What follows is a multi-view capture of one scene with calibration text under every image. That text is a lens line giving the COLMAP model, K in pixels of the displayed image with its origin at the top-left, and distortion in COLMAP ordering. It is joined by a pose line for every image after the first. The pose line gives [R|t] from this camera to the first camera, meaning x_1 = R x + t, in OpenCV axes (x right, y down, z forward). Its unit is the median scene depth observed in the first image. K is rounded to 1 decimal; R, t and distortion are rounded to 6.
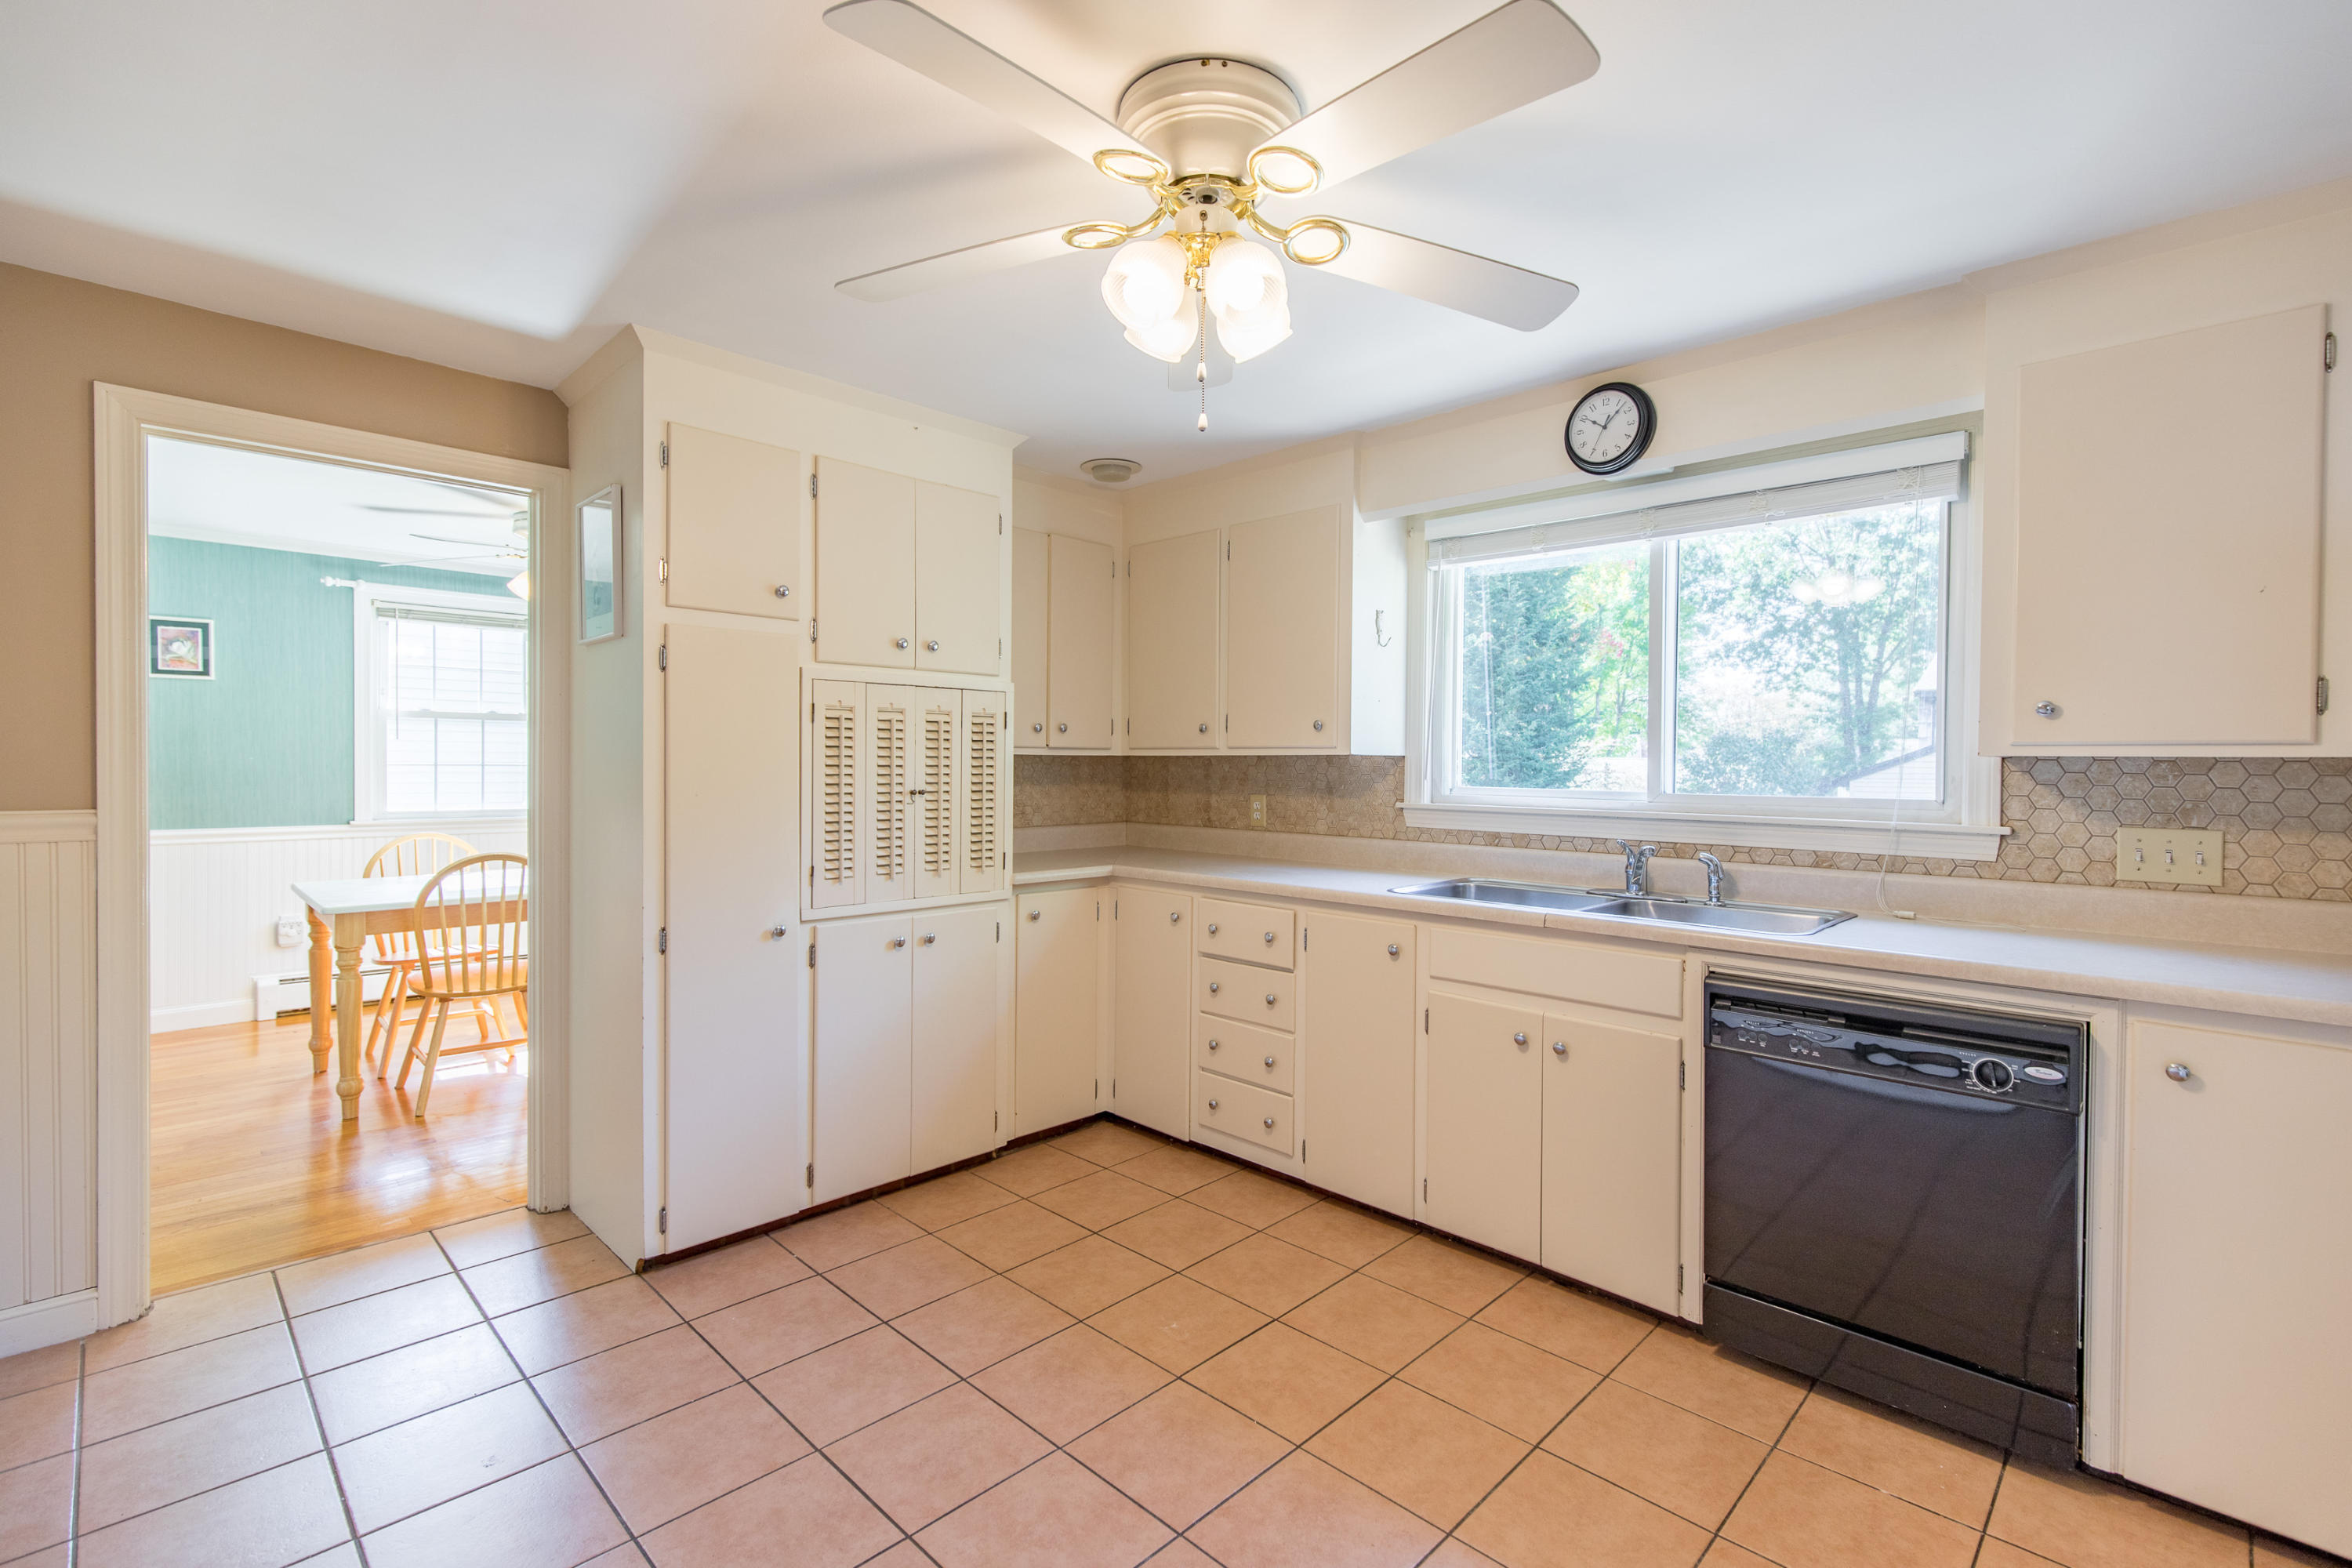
lens RADIAL K [[1042.8, 0, 1176.0], [0, 1042.8, 784.0], [0, 0, 1]] dist [-0.001657, -0.000049]
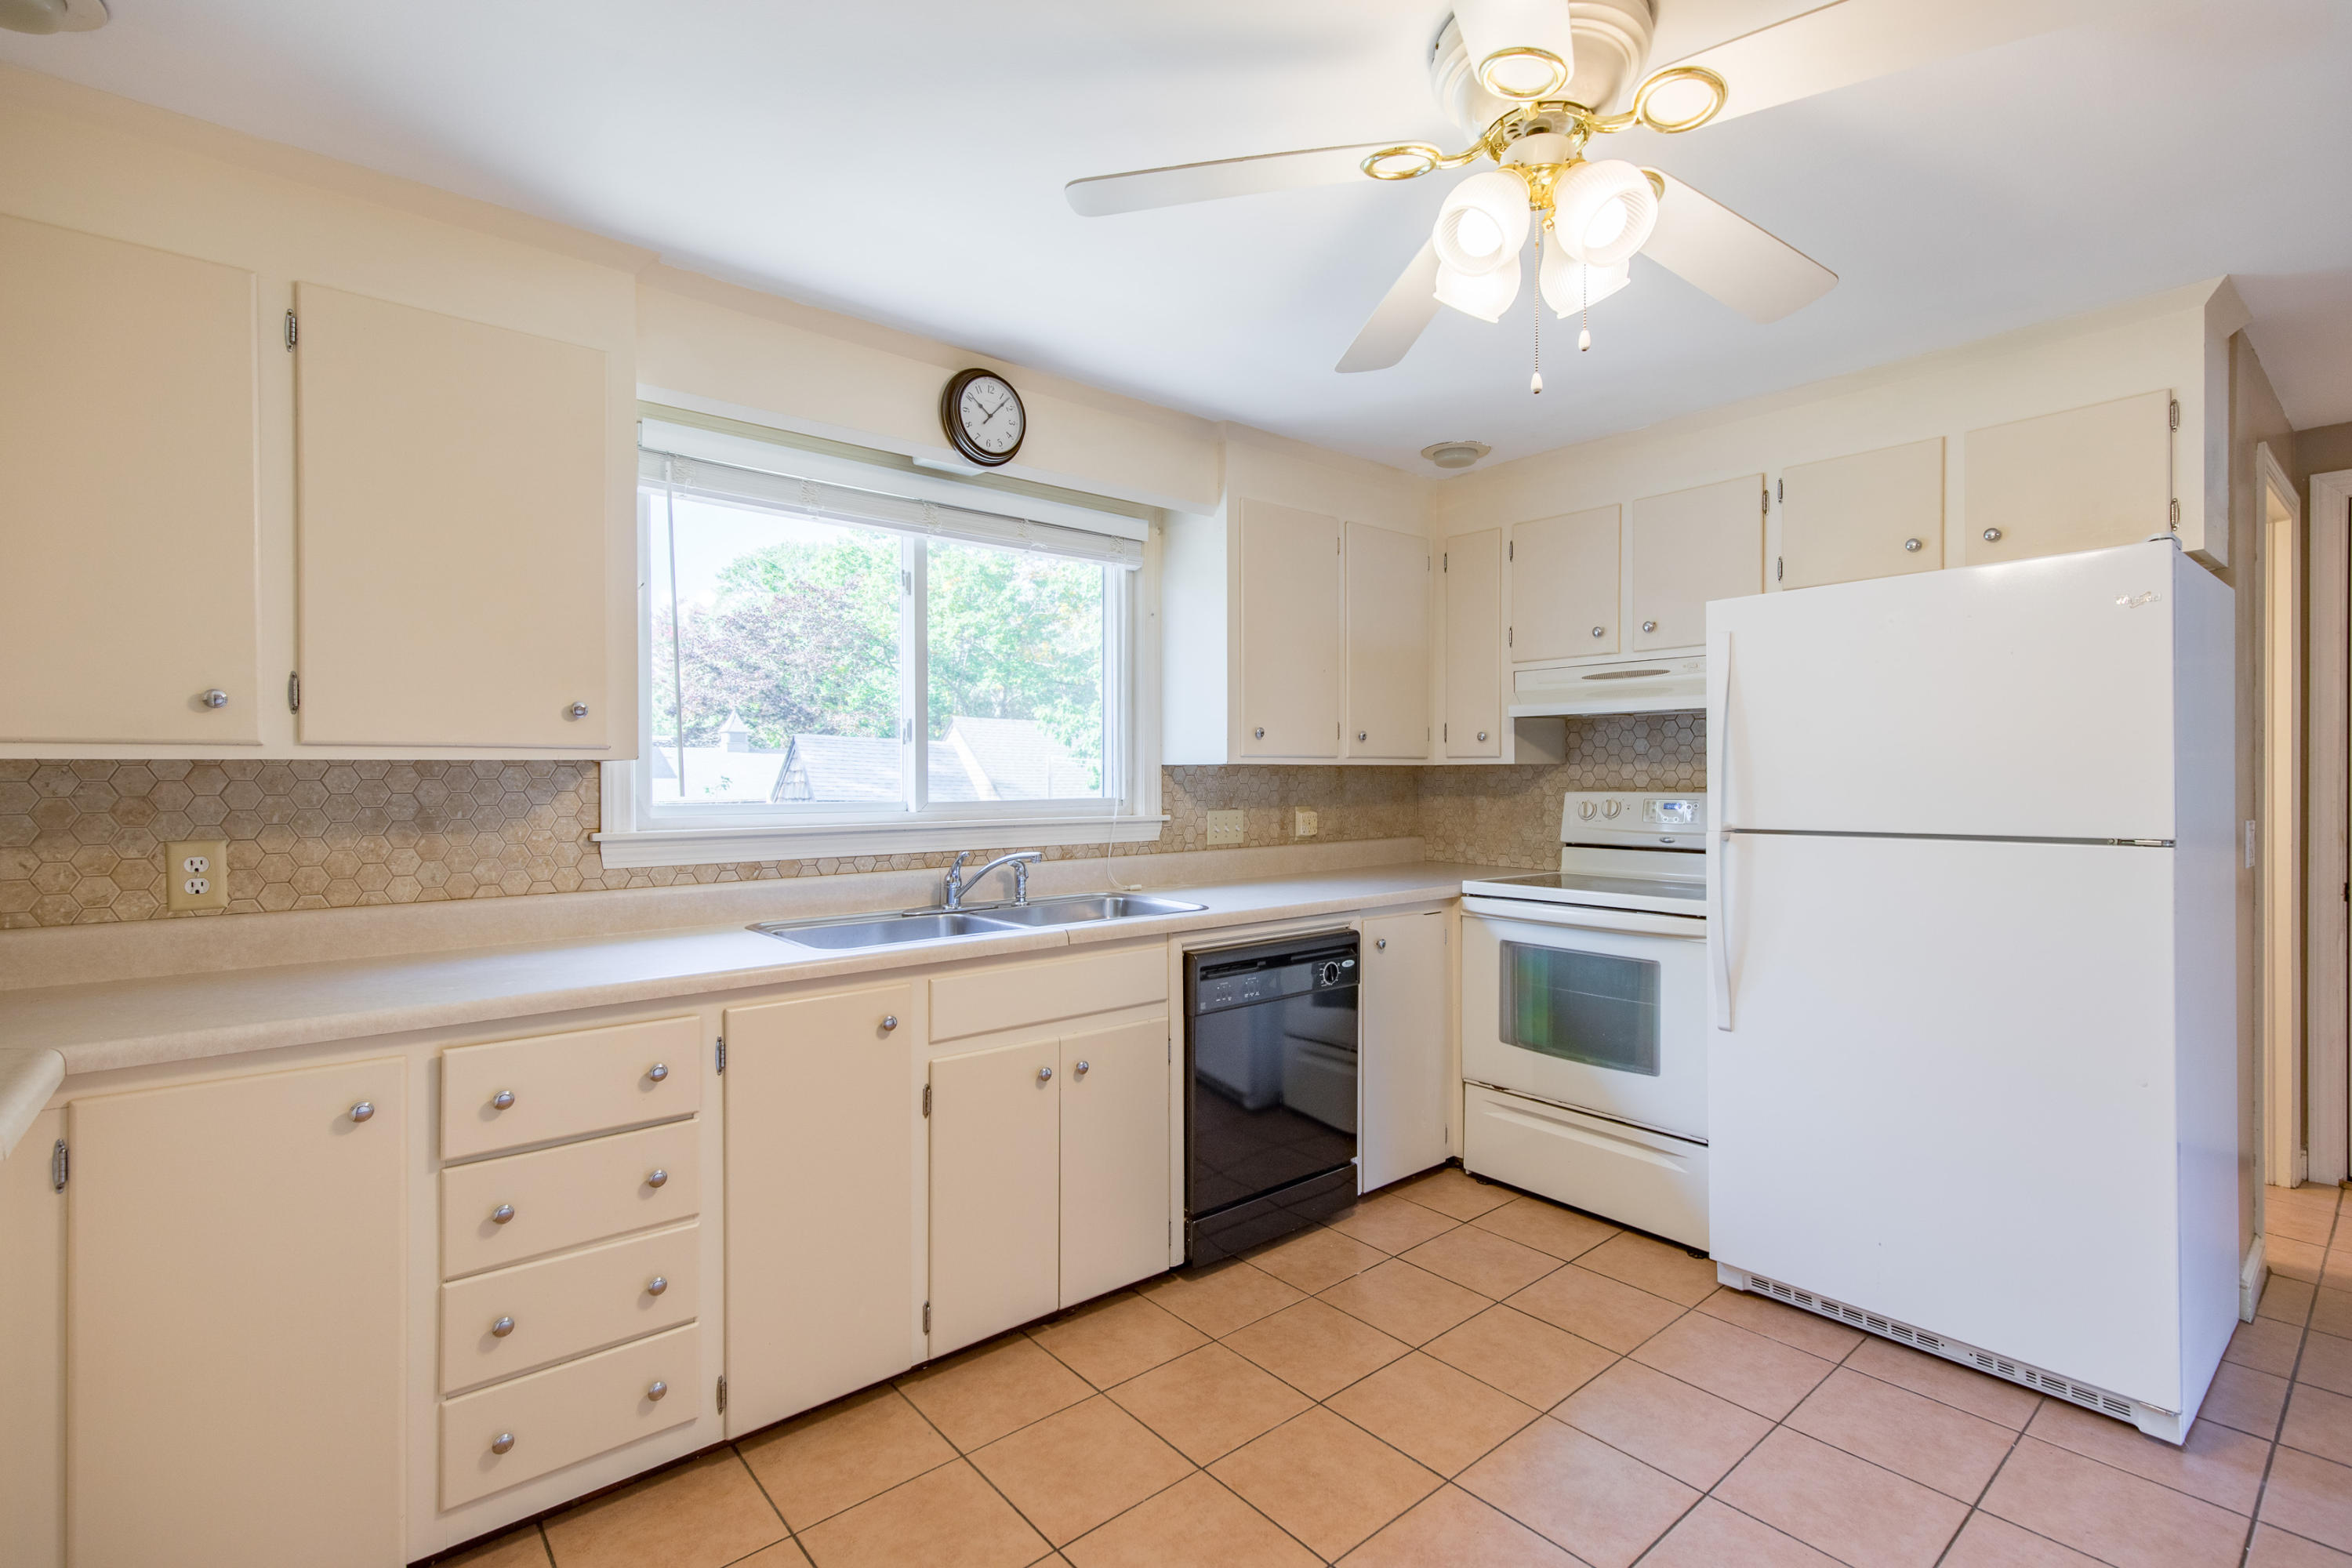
lens RADIAL K [[1090.9, 0, 1184.3], [0, 1090.9, 787.8], [0, 0, 1]] dist [0.017500, -0.000260]
pose [[0.081790, -0.022629, 0.996393, -0.579617], [0.023116, 0.999516, 0.020803, -0.021828], [-0.996381, 0.021331, 0.082274, 0.760420]]
